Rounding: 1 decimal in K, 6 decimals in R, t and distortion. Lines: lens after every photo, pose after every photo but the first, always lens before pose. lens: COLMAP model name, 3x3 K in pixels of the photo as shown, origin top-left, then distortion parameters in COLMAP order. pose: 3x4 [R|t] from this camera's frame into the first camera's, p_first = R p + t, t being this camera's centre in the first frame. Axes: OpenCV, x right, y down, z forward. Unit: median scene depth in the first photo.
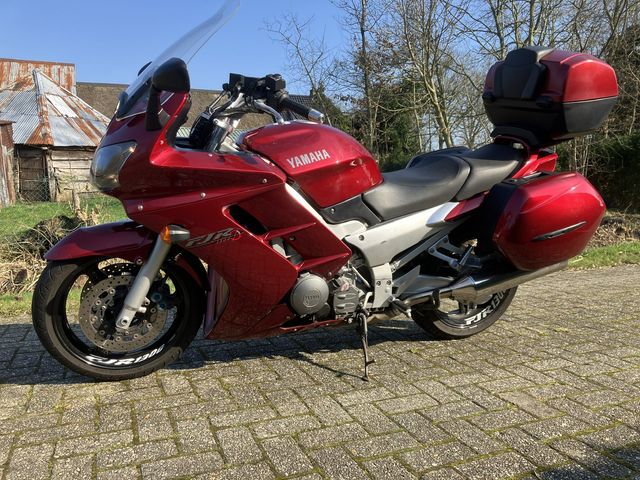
lens RADIAL K [[518.4, 0, 317.7], [0, 518.4, 239.8], [0, 0, 1]] dist [0.038174, -0.045012]
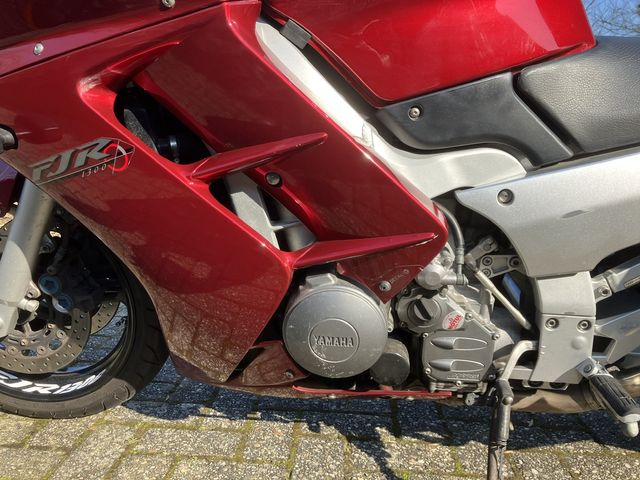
lens RADIAL K [[518.4, 0, 332.5], [0, 518.4, 235.8], [0, 0, 1]] dist [0.038174, -0.045012]
pose [[0.901907, 0.096225, -0.421076, 0.124775], [-0.077960, 0.995124, 0.060425, 0.010162], [0.424837, -0.021670, 0.905010, 0.578974]]
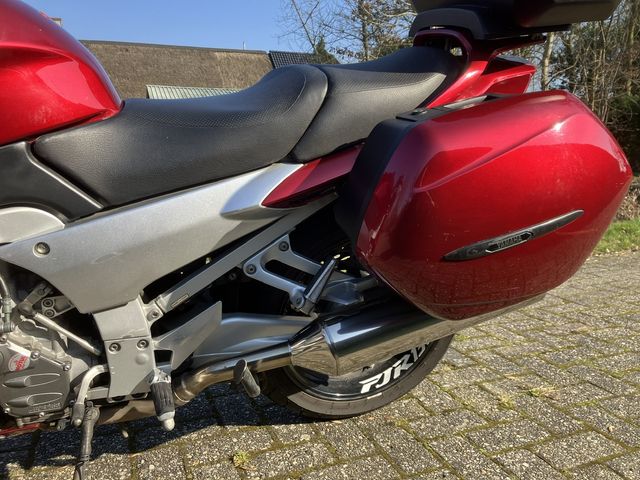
lens RADIAL K [[518.4, 0, 321.4], [0, 518.4, 239.6], [0, 0, 1]] dist [0.038174, -0.045012]
pose [[0.999812, 0.001143, -0.019365, 0.298912], [0.000170, 0.997706, 0.067700, -0.037639], [0.019398, -0.067690, 0.997518, 0.554394]]
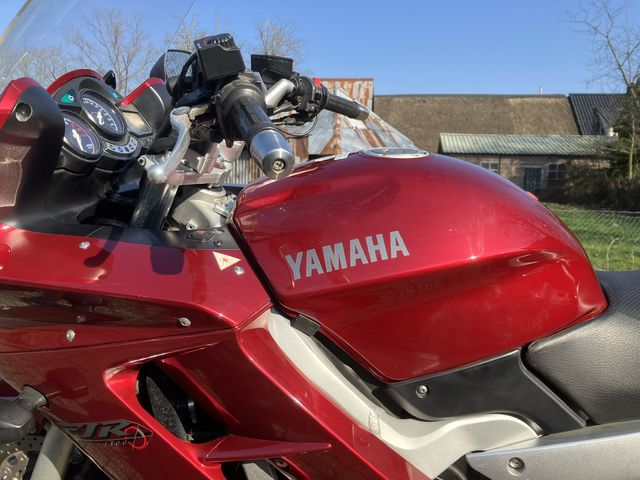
lens RADIAL K [[518.4, 0, 331.5], [0, 518.4, 231.8], [0, 0, 1]] dist [0.038174, -0.045012]
pose [[0.866414, 0.069753, -0.494430, 0.133865], [-0.082861, 0.996550, -0.004612, -0.146466], [0.492403, 0.044965, 0.869205, 0.575219]]
